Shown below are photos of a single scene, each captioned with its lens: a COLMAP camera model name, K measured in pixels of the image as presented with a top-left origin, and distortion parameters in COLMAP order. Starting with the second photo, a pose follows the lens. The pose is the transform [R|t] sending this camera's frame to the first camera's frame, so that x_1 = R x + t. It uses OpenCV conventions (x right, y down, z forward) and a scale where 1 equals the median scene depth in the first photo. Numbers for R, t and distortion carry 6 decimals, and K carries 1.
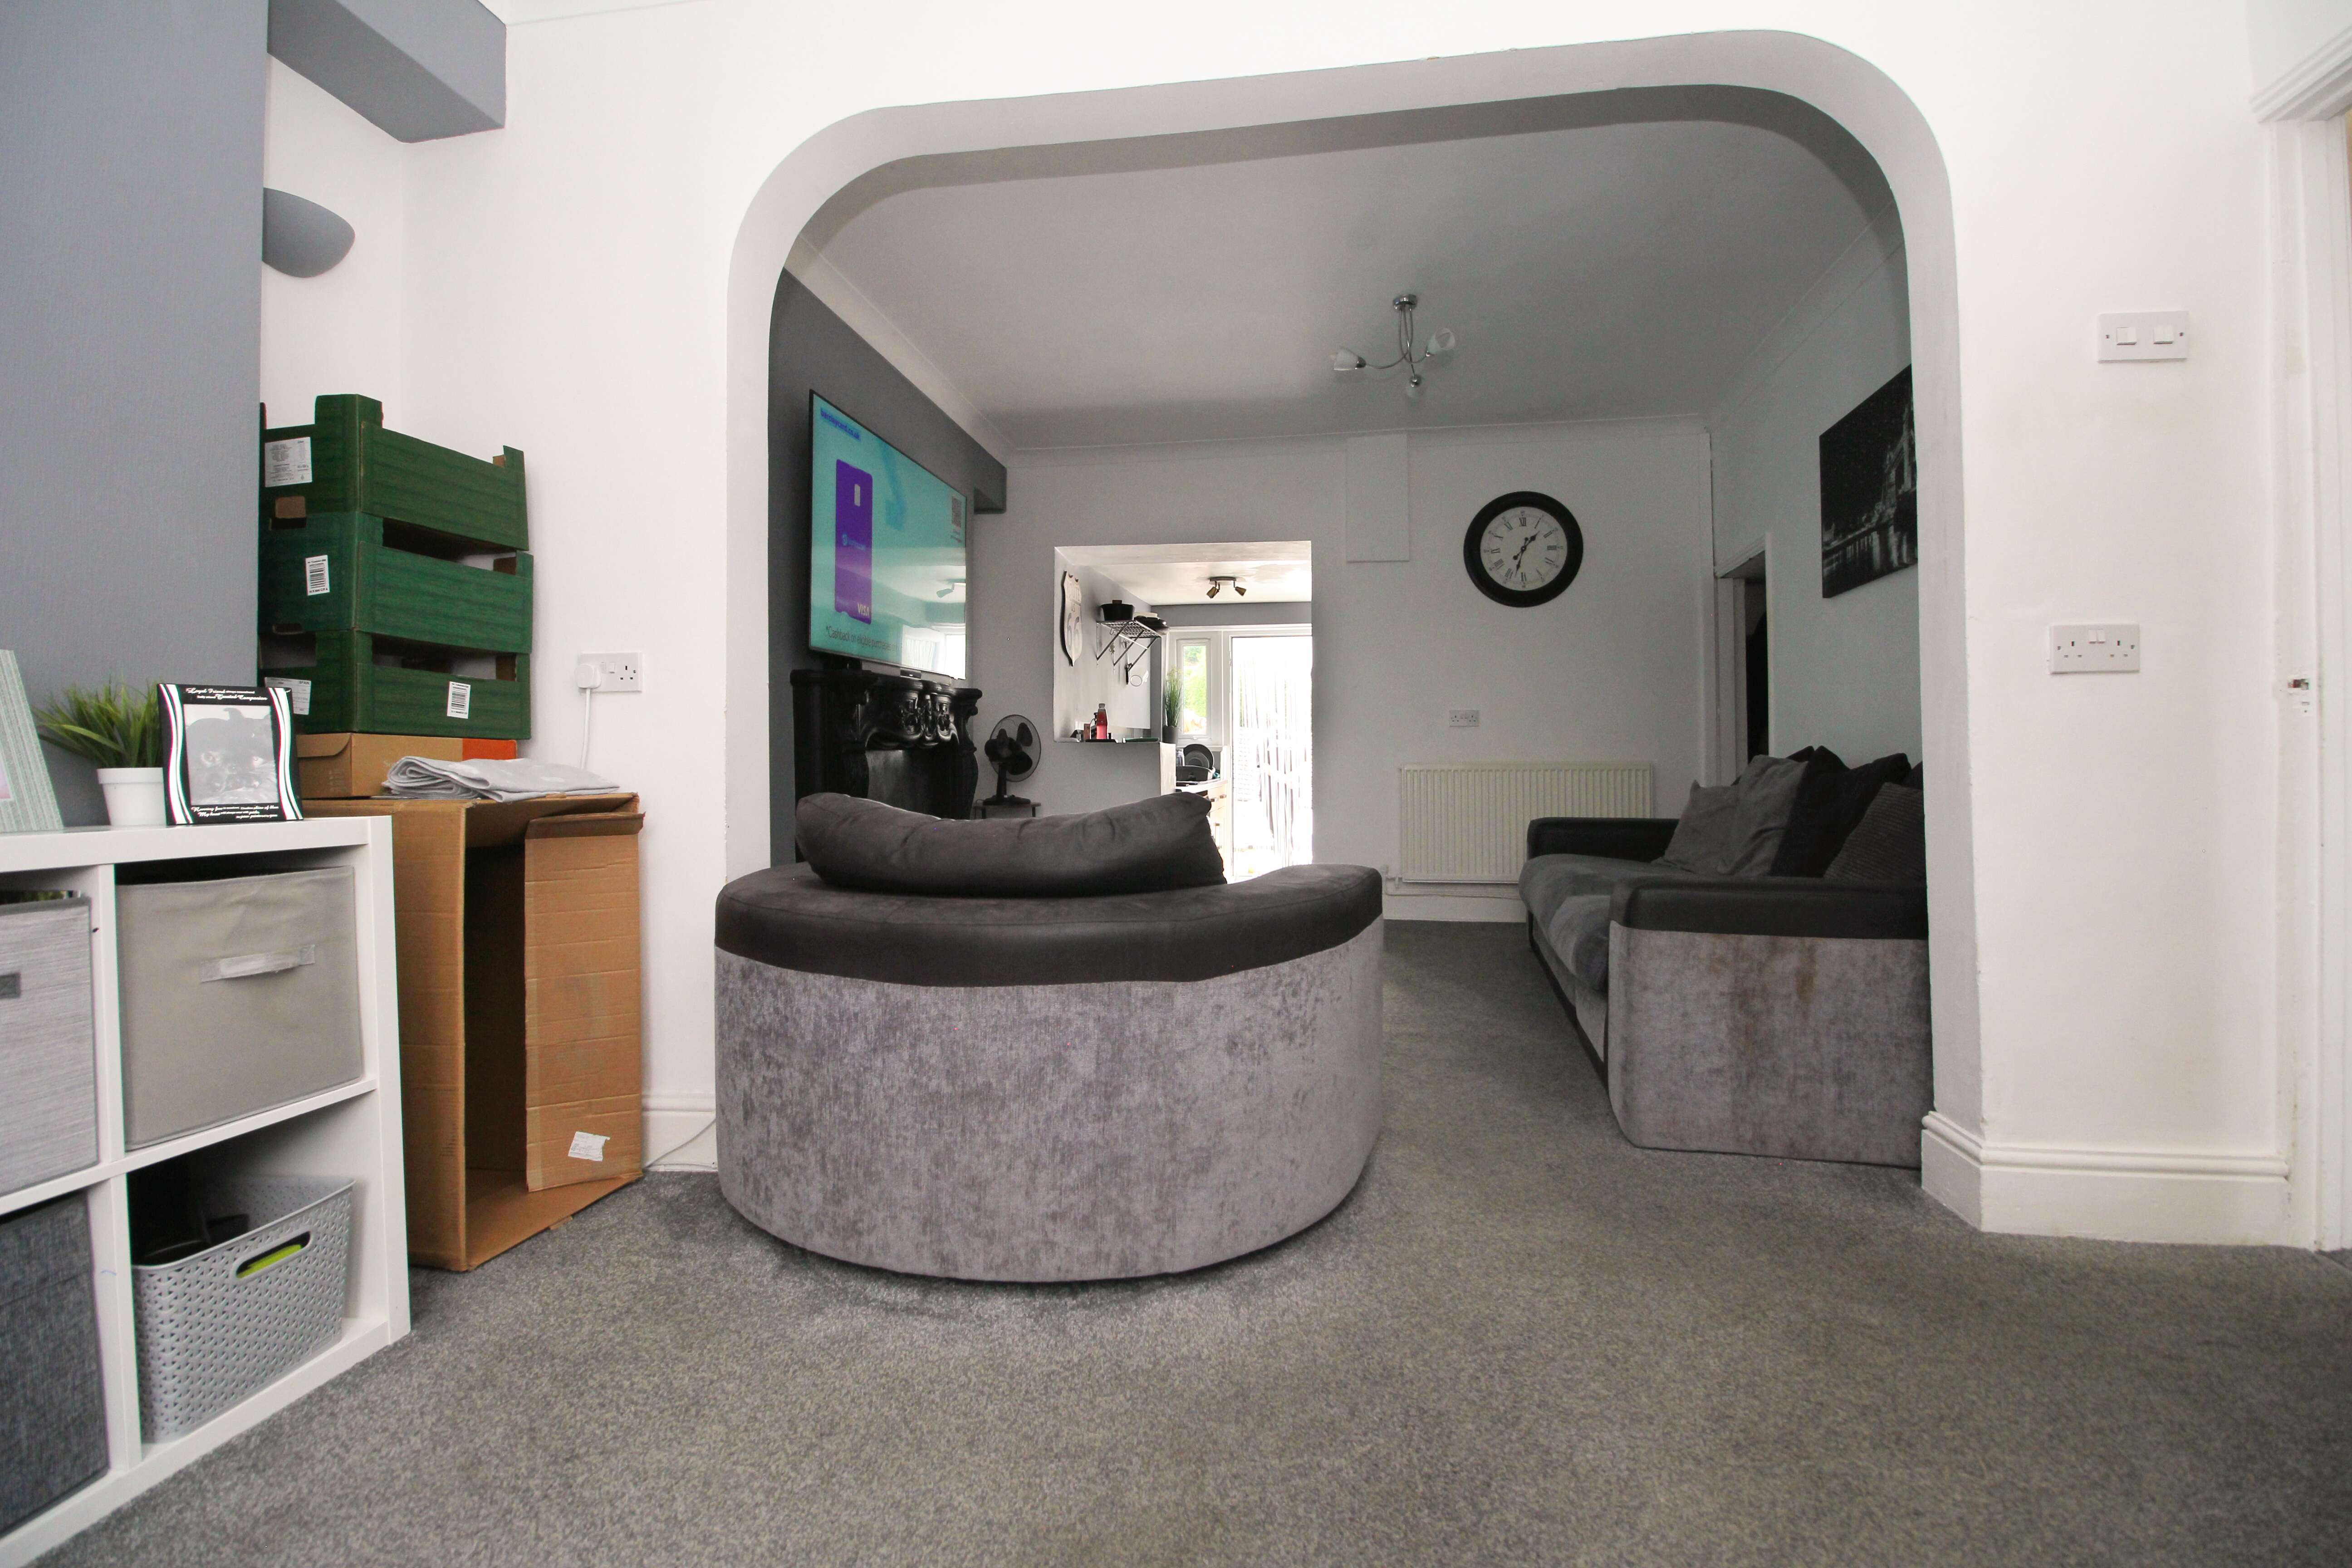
lens RADIAL K [[1085.1, 0, 1181.5], [0, 1085.1, 762.9], [0, 0, 1]] dist [-0.002998, -0.010786]
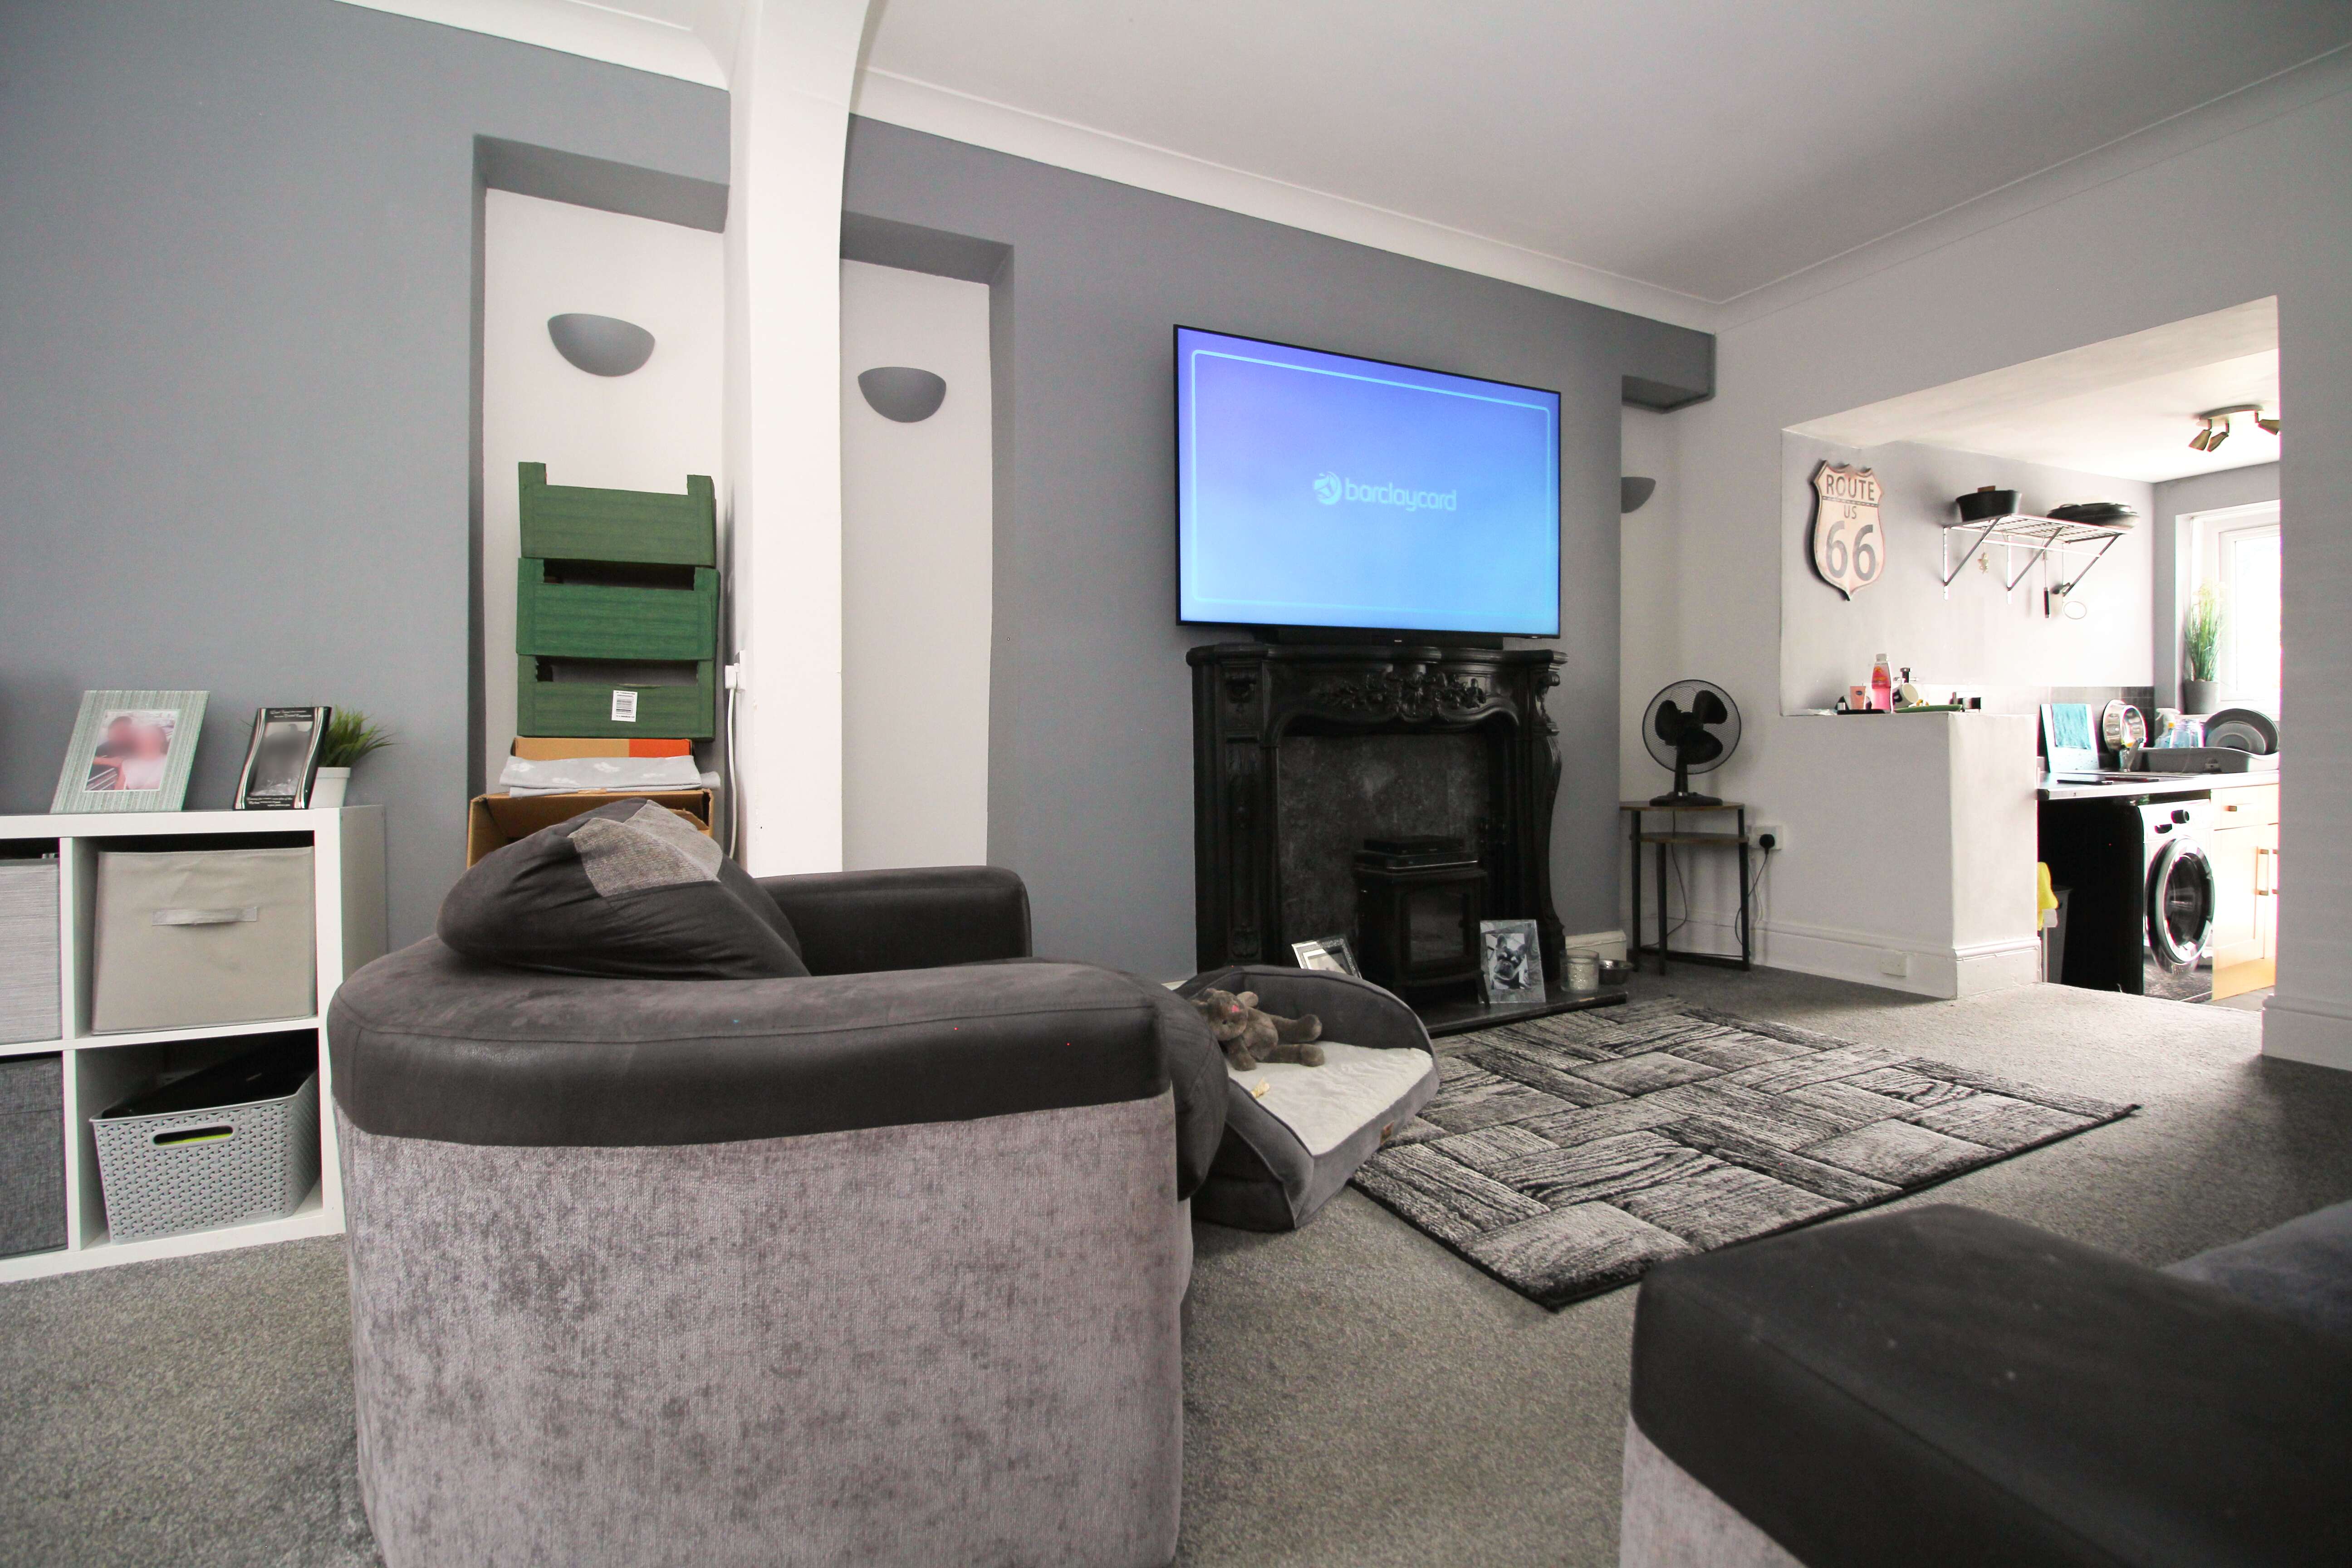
lens RADIAL K [[1085.1, 0, 1181.5], [0, 1085.1, 762.9], [0, 0, 1]] dist [-0.002998, -0.010786]
pose [[0.569181, 0.003559, -0.822204, 0.665550], [0.010721, 0.999873, 0.011750, -0.004639], [0.822142, -0.015503, 0.569071, 0.887555]]
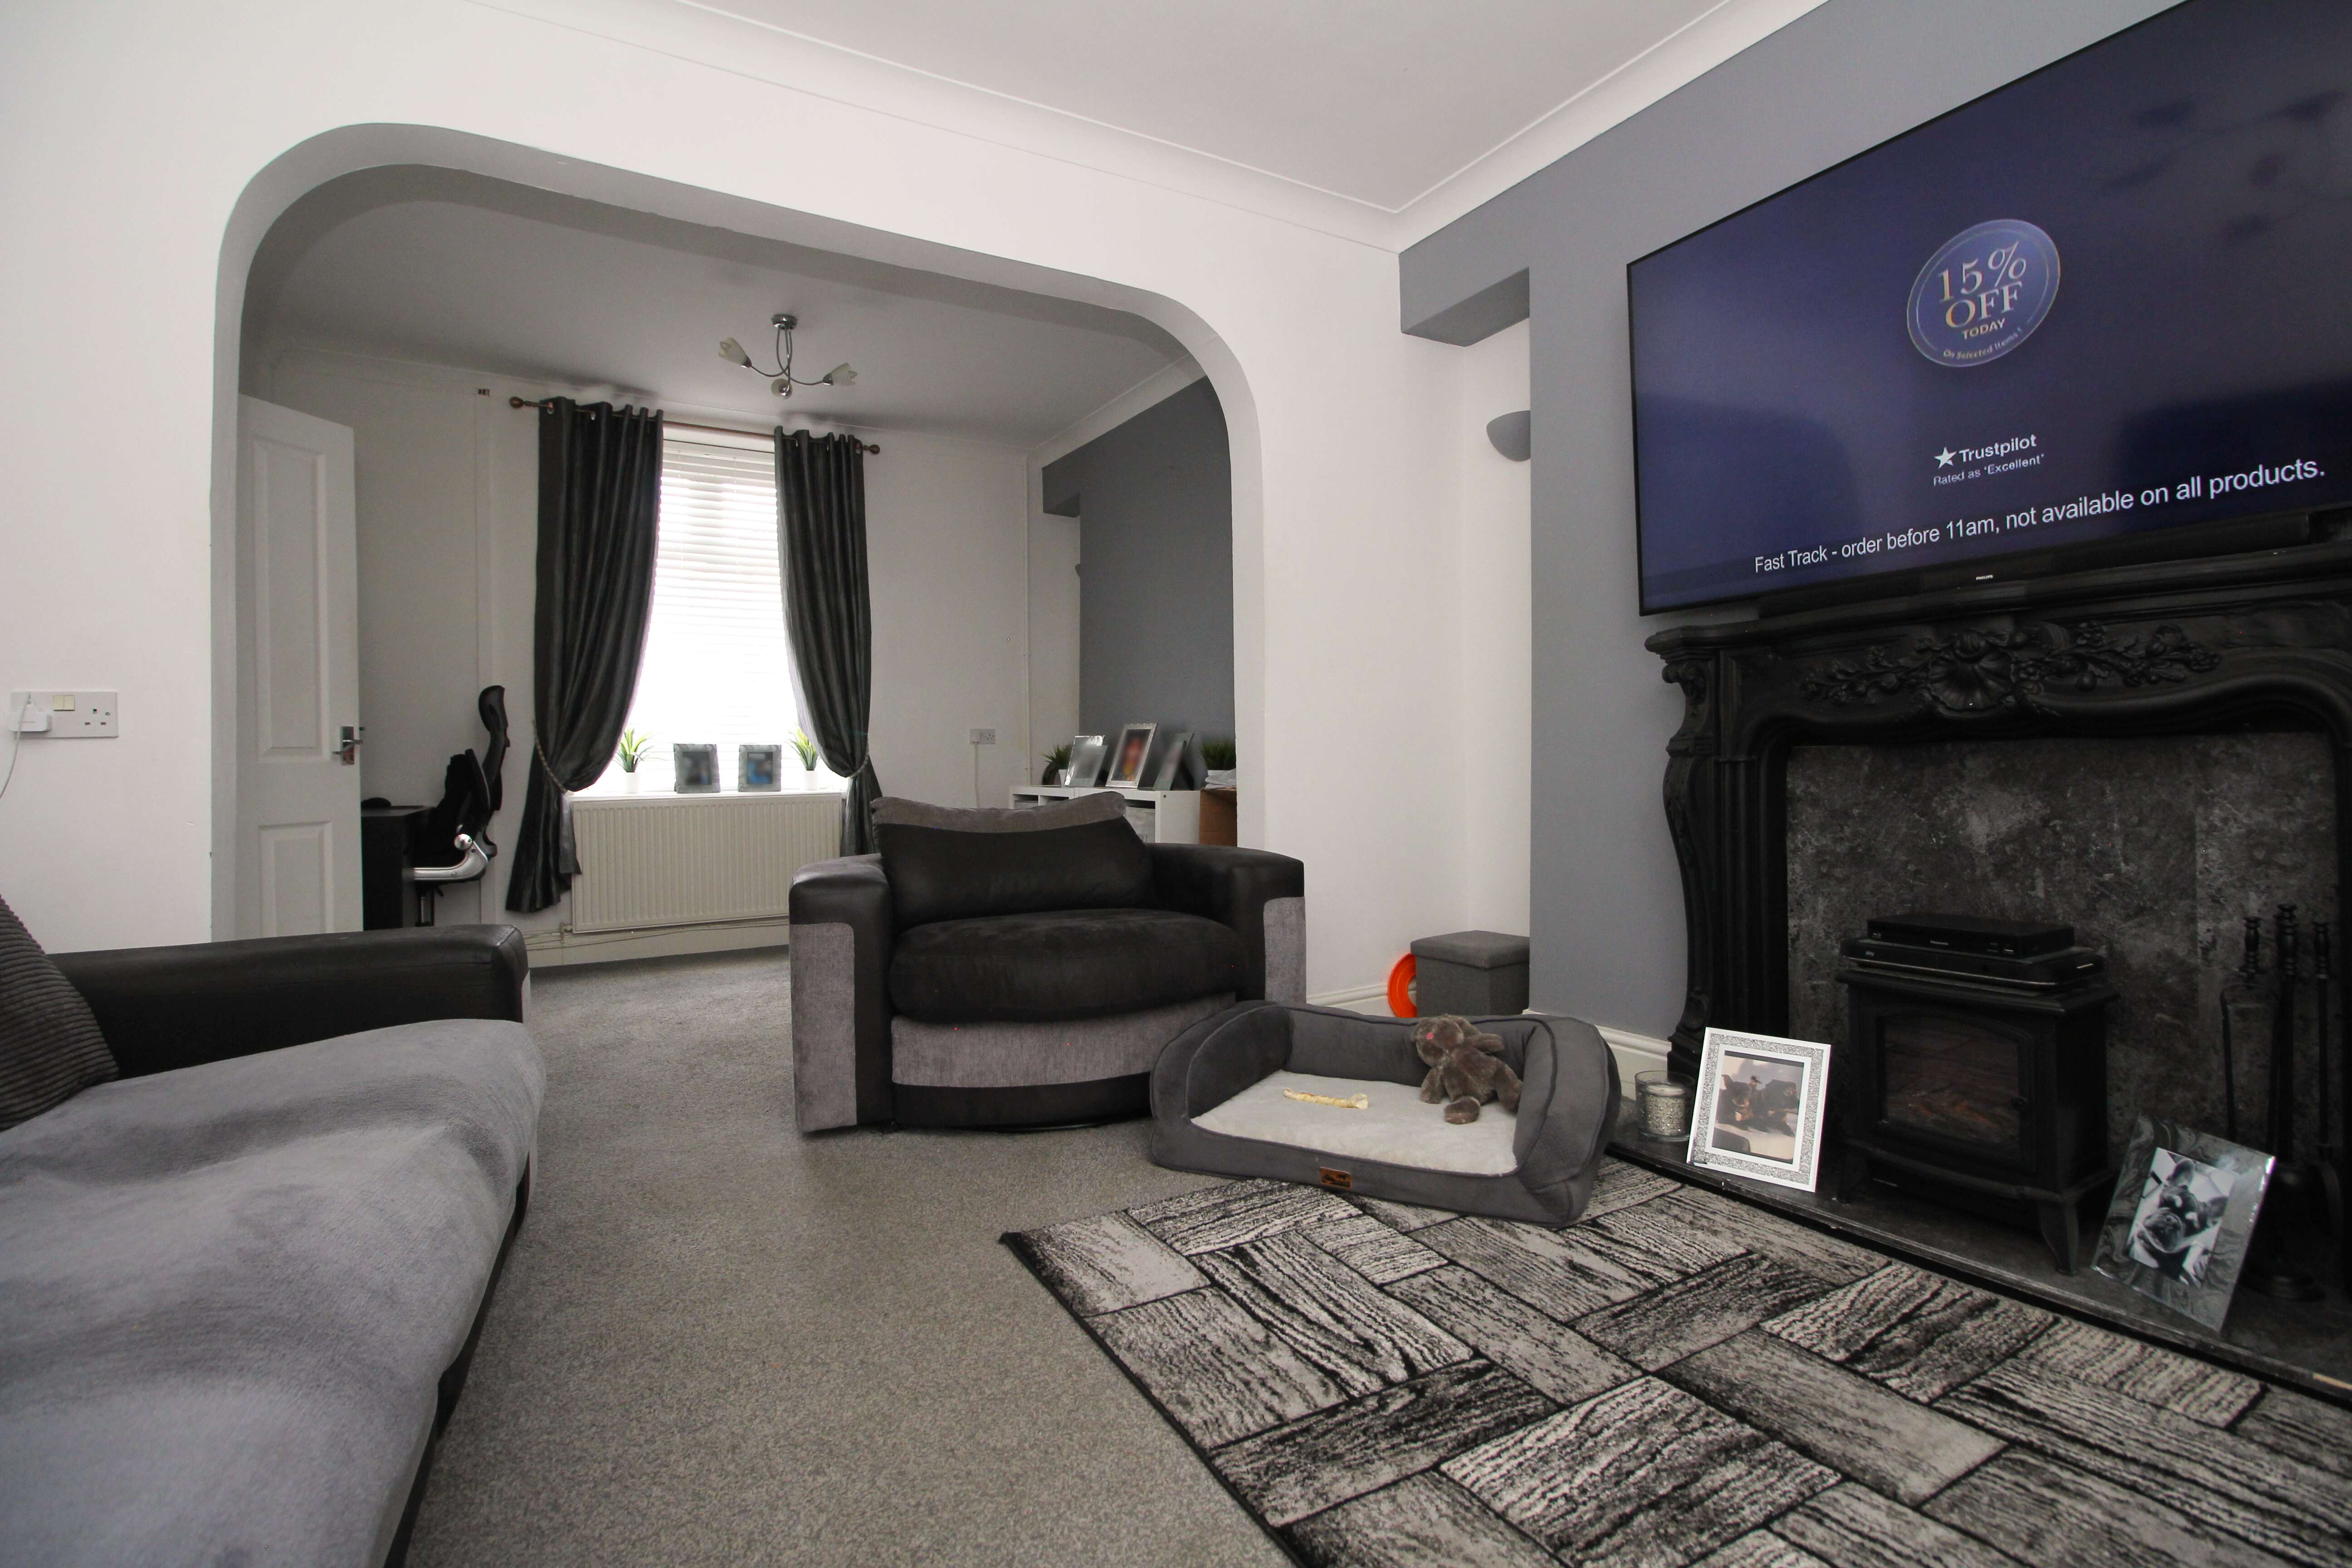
lens RADIAL K [[1085.1, 0, 1181.5], [0, 1085.1, 762.9], [0, 0, 1]] dist [-0.002998, -0.010786]
pose [[-0.790286, 0.014228, -0.612573, 0.629162], [0.014918, 0.999881, 0.003978, -0.020034], [0.612556, -0.005995, -0.790404, 2.453105]]
